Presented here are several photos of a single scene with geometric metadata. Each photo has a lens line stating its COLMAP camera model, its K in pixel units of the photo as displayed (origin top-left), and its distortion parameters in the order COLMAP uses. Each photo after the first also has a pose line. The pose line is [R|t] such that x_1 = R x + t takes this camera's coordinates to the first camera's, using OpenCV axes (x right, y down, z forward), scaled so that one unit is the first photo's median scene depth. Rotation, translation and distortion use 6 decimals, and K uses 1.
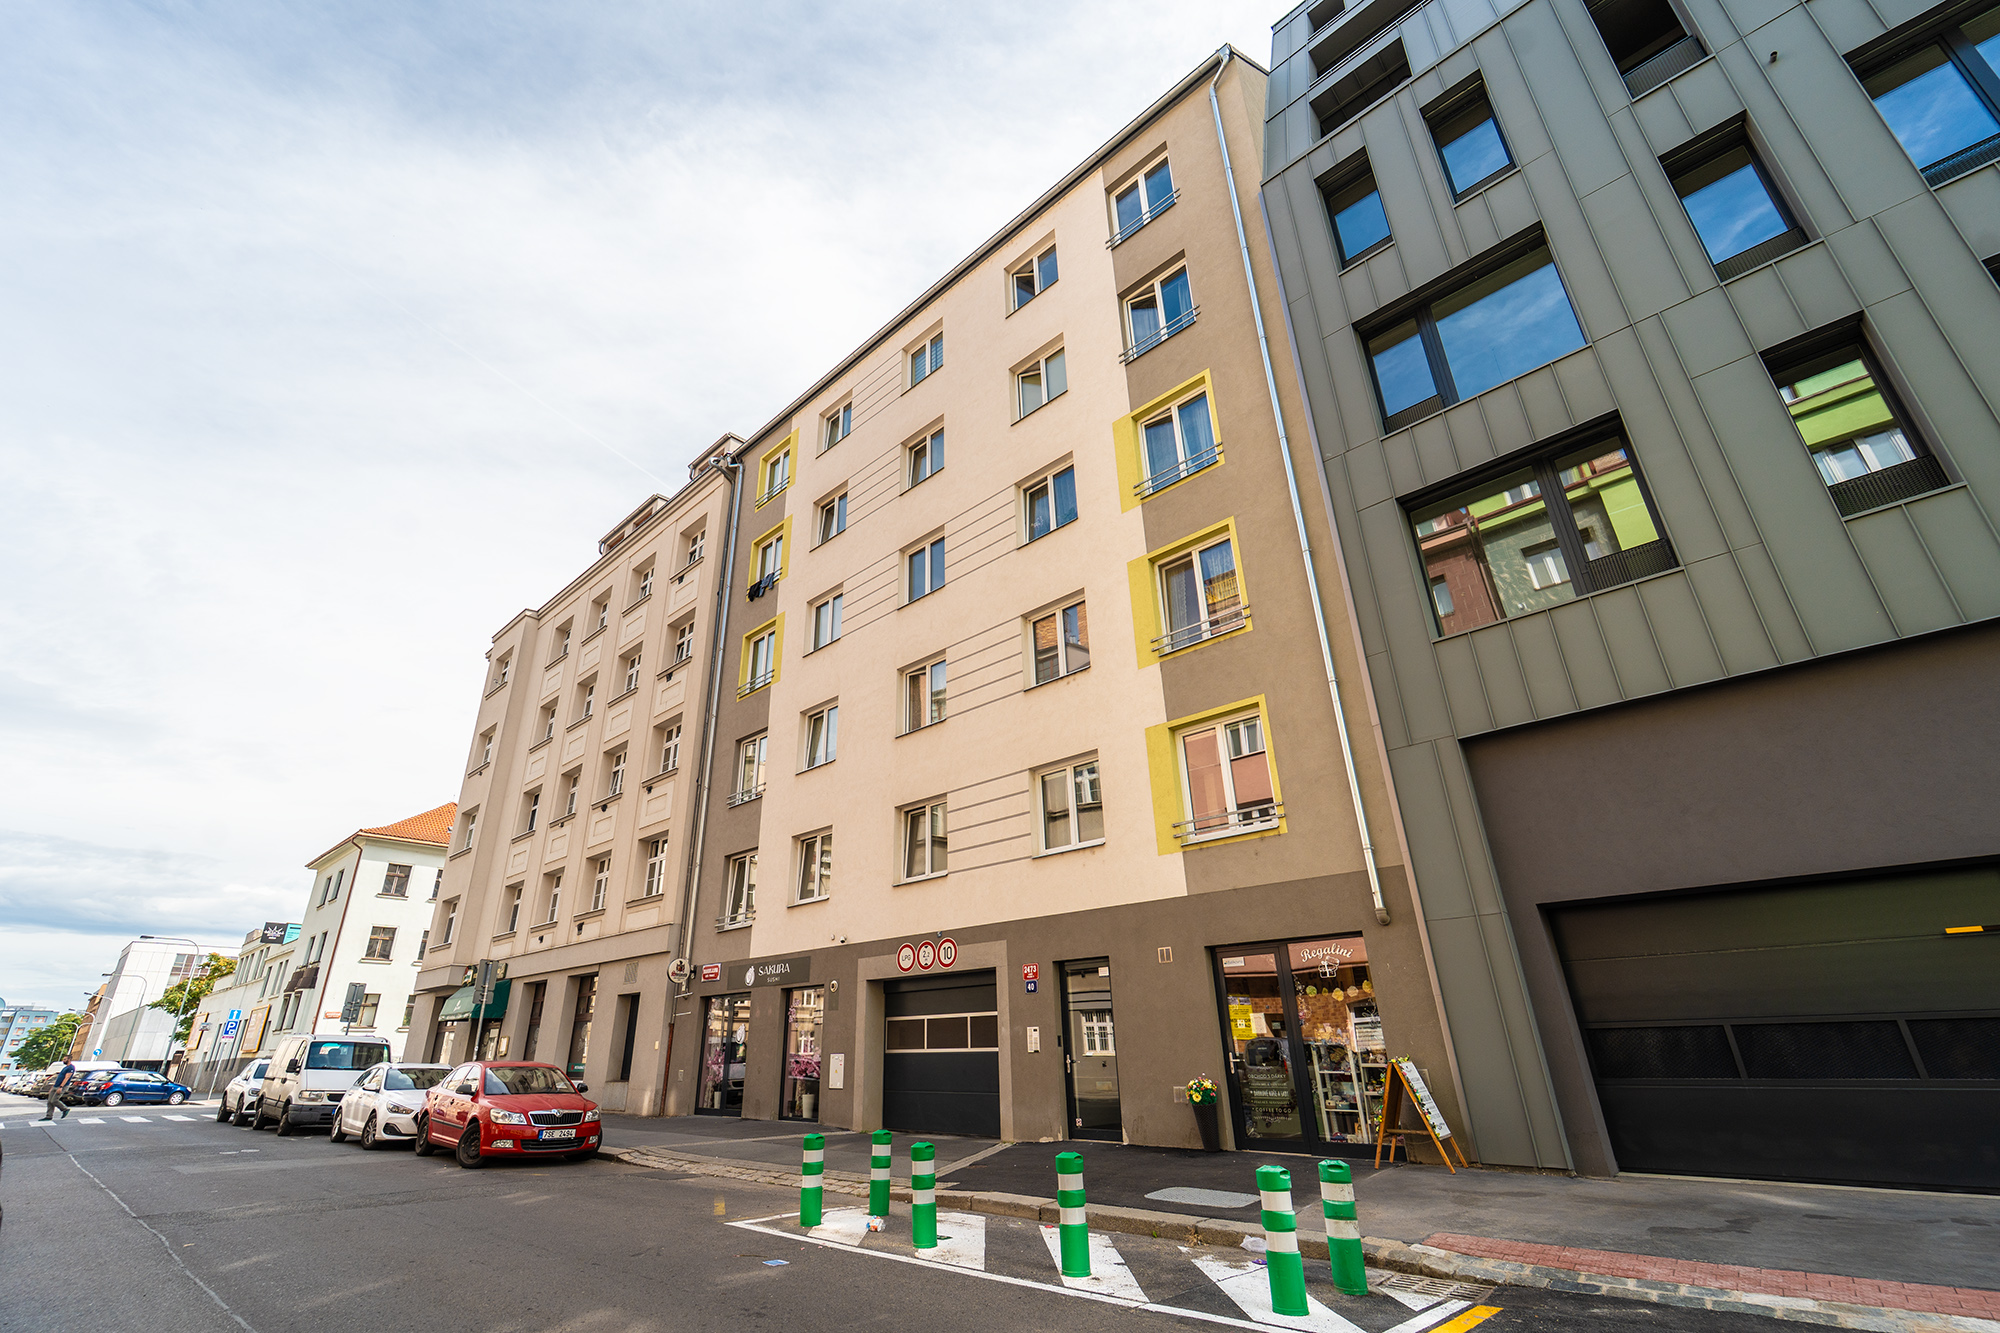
lens RADIAL K [[840.5, 0, 947.4], [0, 840.5, 690.4], [0, 0, 1]] dist [0.000489, 0.000004]
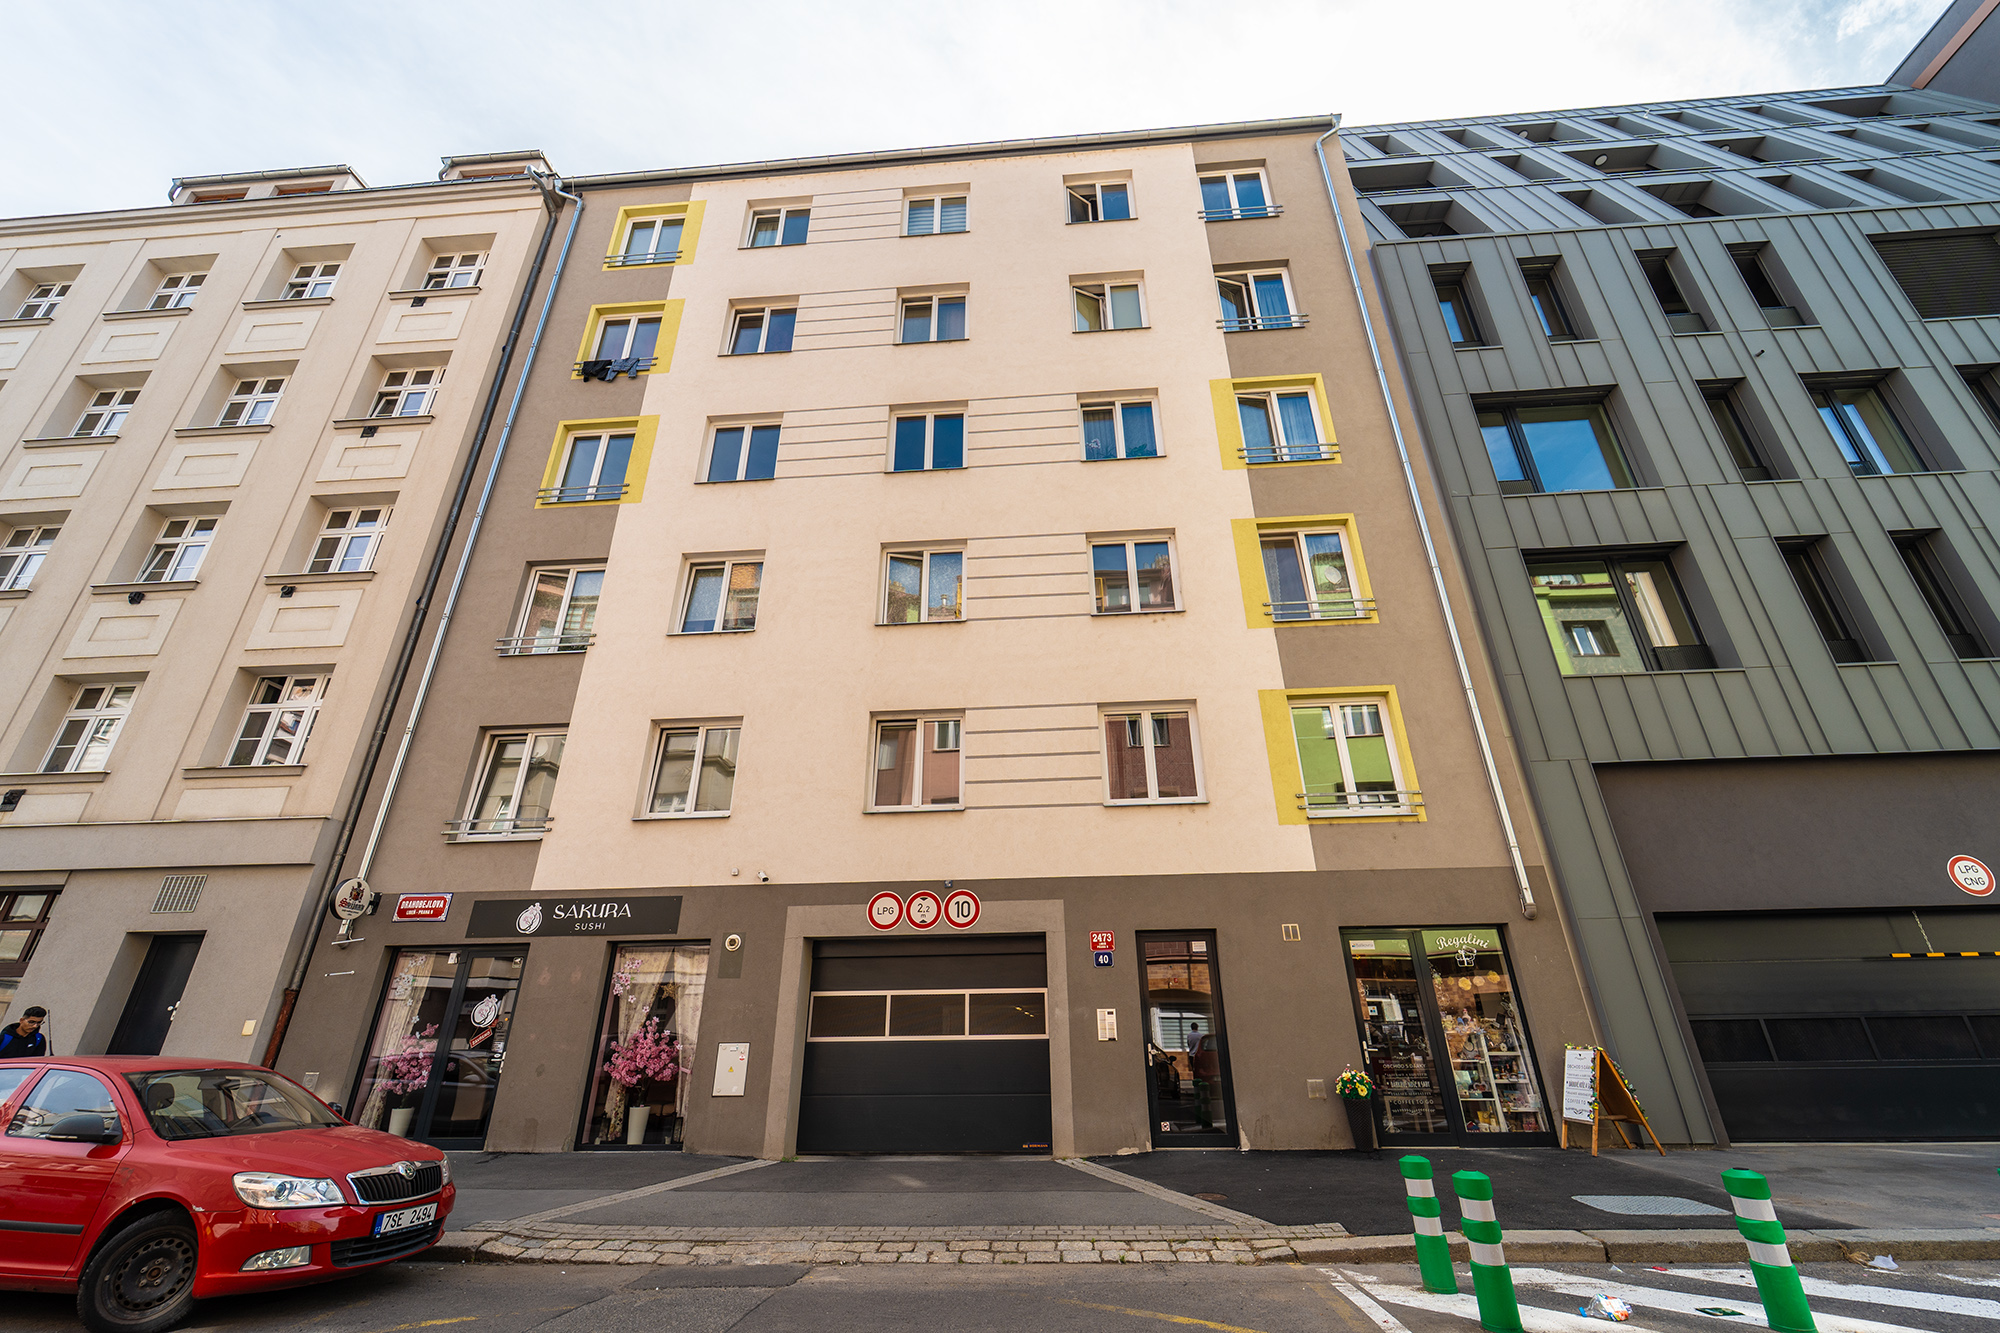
lens RADIAL K [[803.0, 0, 1000.0], [0, 803.0, 666.5], [0, 0, 1]] dist [0.000870, -0.000819]
pose [[0.770260, 0.273017, 0.576335, -0.461504], [-0.252557, 0.960430, -0.117431, 0.179014], [-0.585590, -0.055105, 0.808732, 0.403971]]
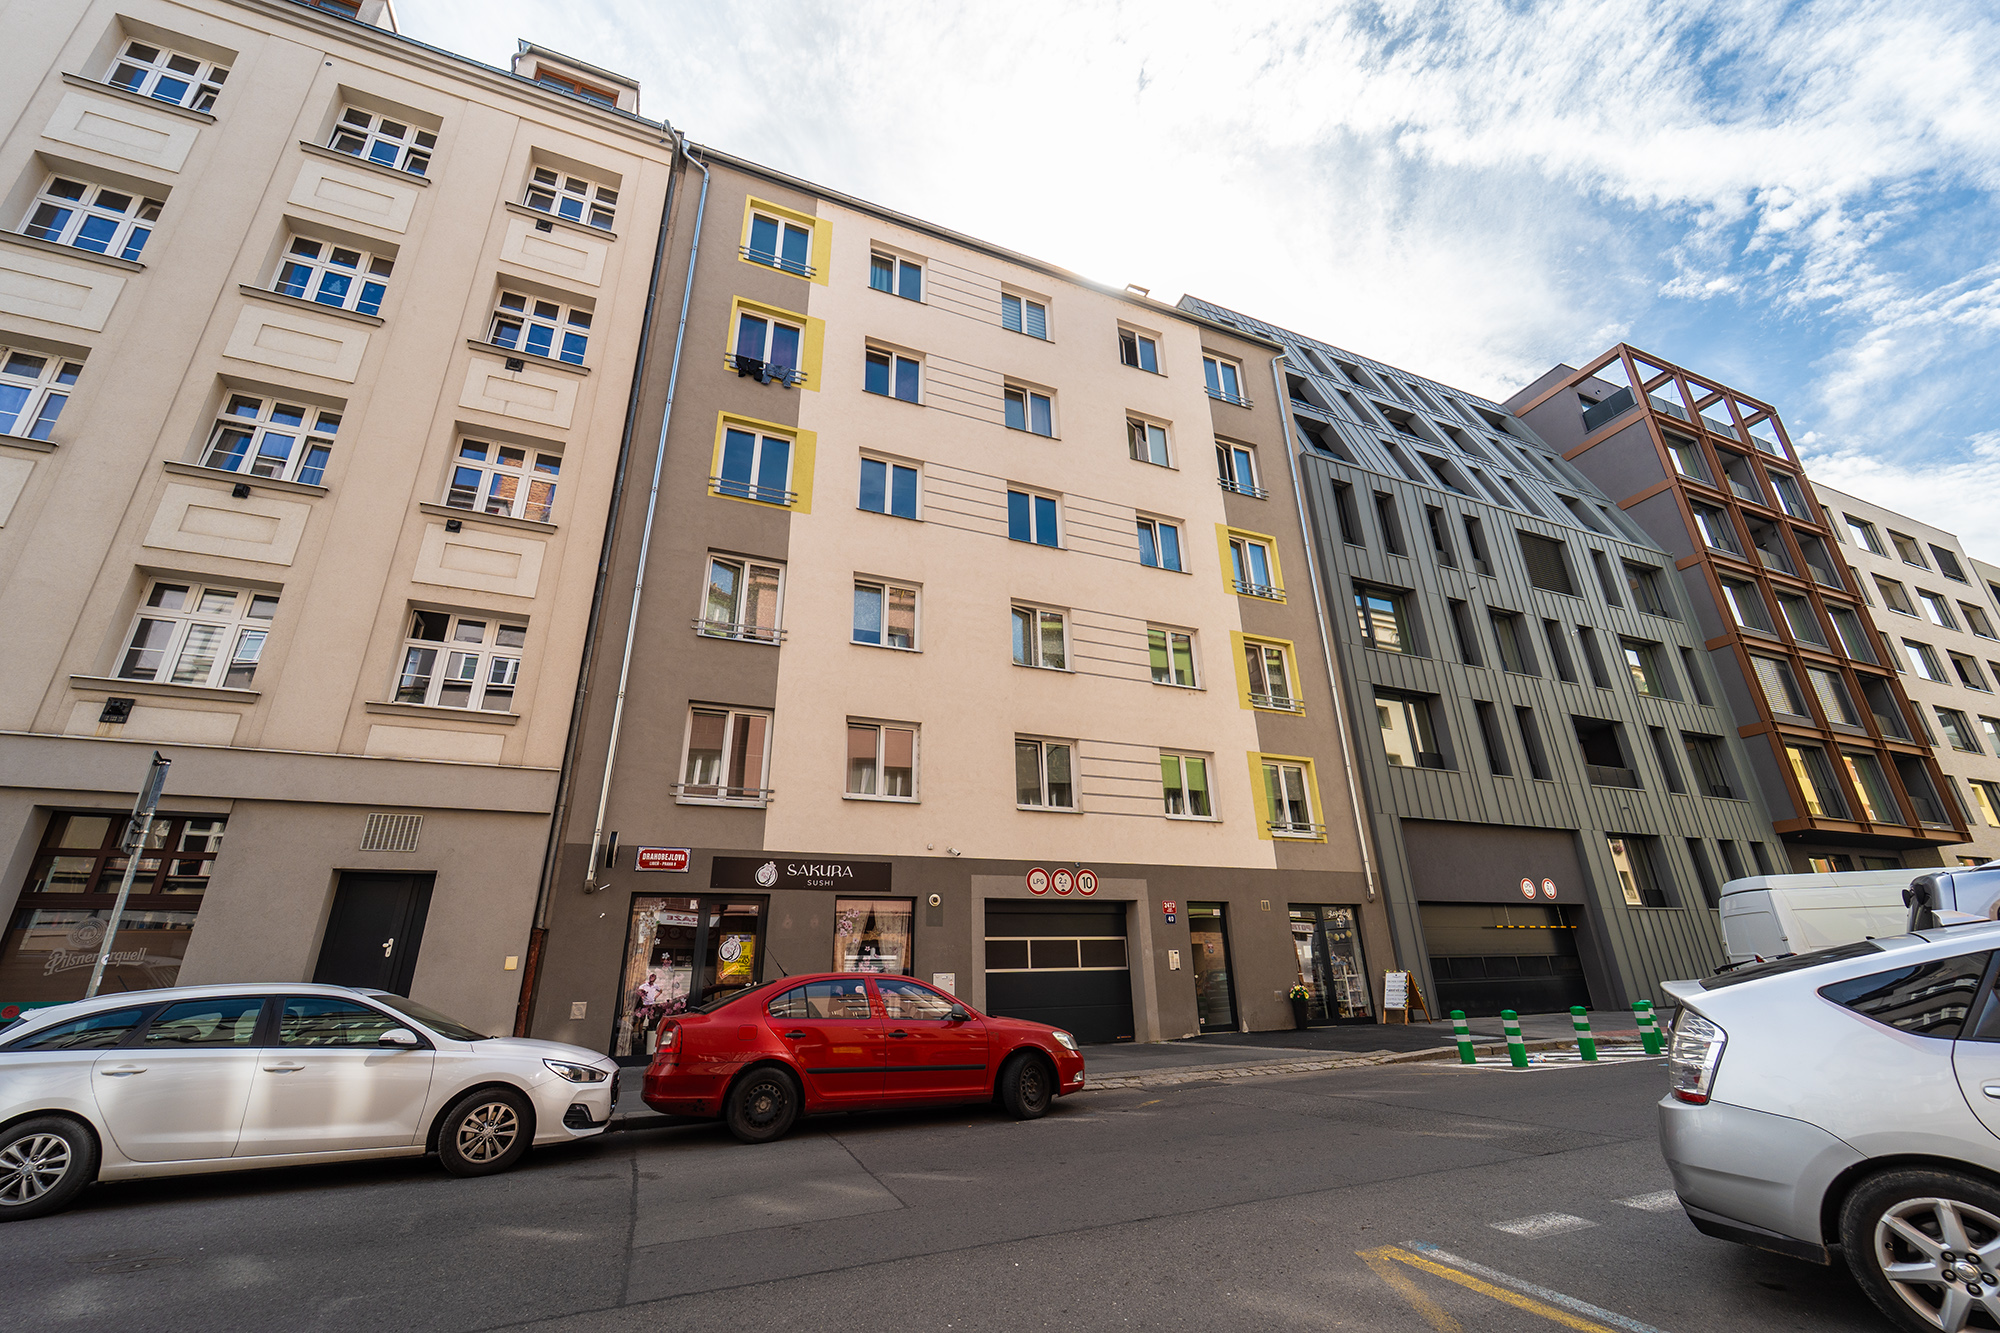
lens RADIAL K [[803.0, 0, 1000.0], [0, 803.0, 666.5], [0, 0, 1]] dist [0.000870, -0.000819]
pose [[0.396463, 0.339136, 0.853114, -1.061022], [-0.348005, 0.915431, -0.202183, 0.308788], [-0.849535, -0.216730, 0.480956, 0.656015]]
